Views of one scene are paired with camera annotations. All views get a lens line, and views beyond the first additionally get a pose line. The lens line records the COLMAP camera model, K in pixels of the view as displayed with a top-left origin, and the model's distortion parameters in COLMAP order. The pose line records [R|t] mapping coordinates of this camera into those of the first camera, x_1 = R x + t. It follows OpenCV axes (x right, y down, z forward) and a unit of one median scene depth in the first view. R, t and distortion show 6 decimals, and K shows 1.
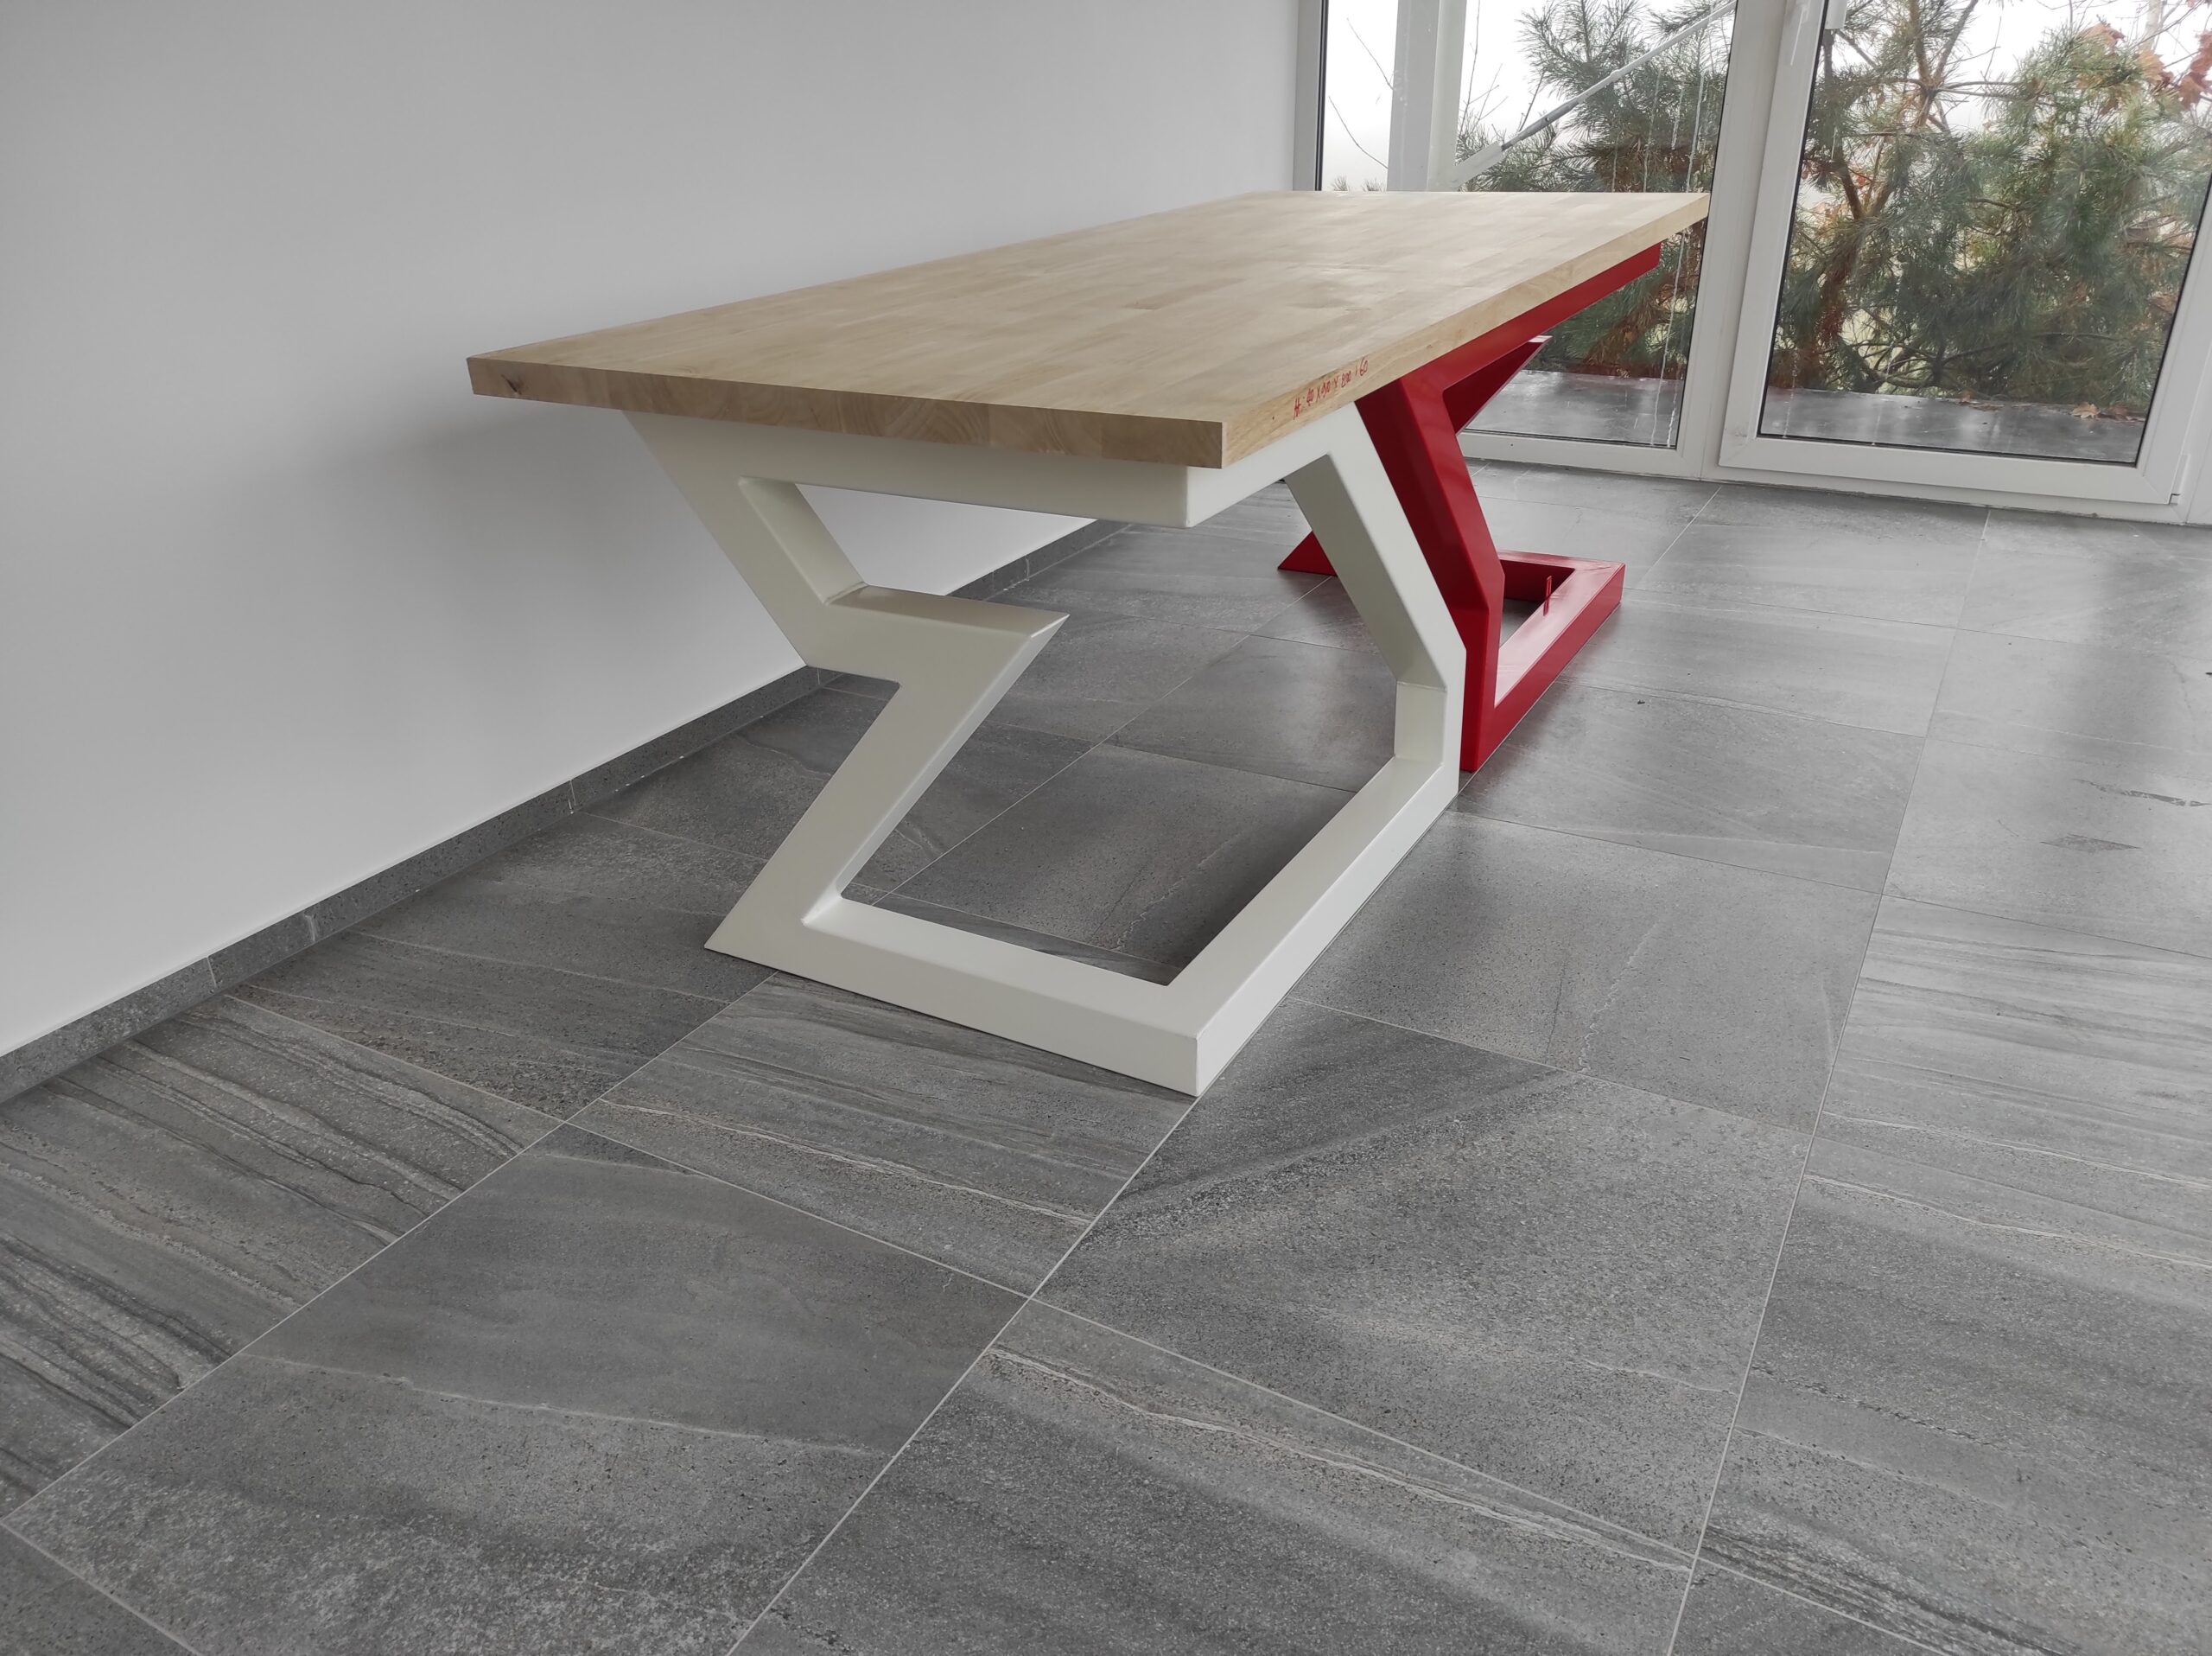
lens RADIAL K [[1610.2, 0, 1106.0], [0, 1610.2, 828.0], [0, 0, 1]] dist [0.071033, -0.097756]
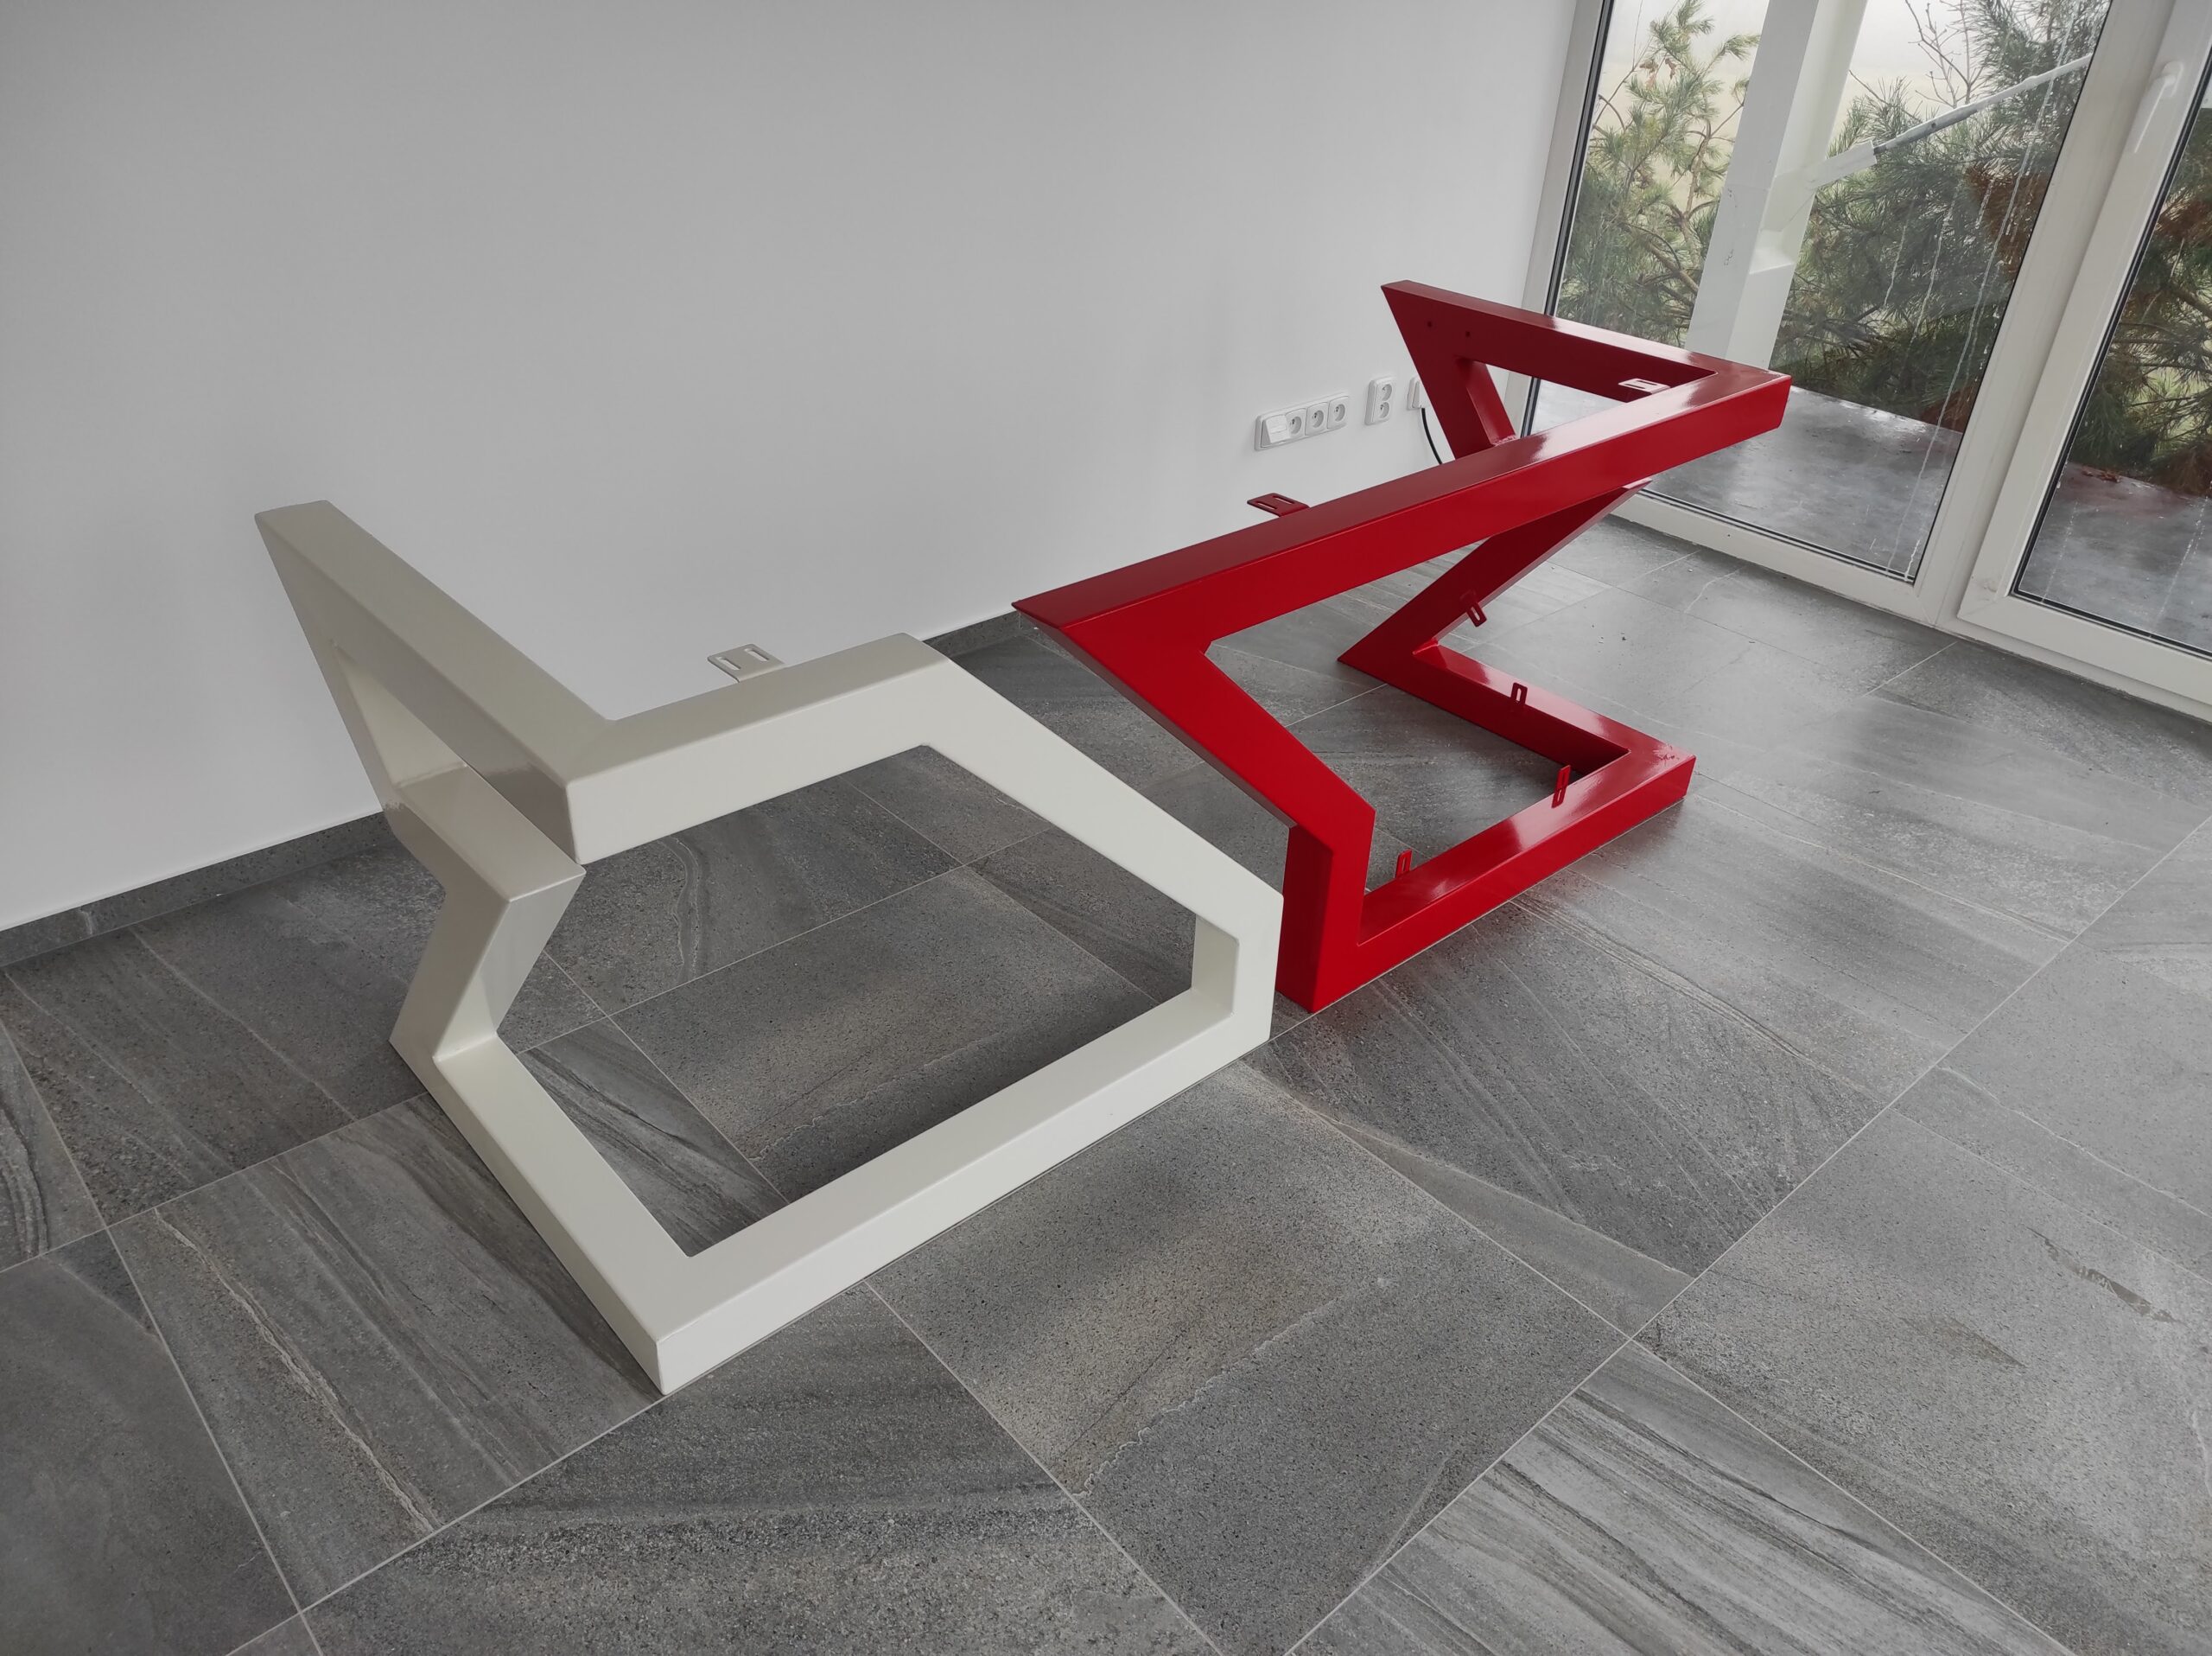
lens RADIAL K [[1610.2, 0, 1106.0], [0, 1610.2, 828.0], [0, 0, 1]] dist [0.071033, -0.097756]
pose [[0.943667, 0.226666, -0.241070, 0.395421], [-0.200797, 0.971330, 0.127276, -0.281028], [0.263008, -0.071700, 0.962126, 0.175197]]
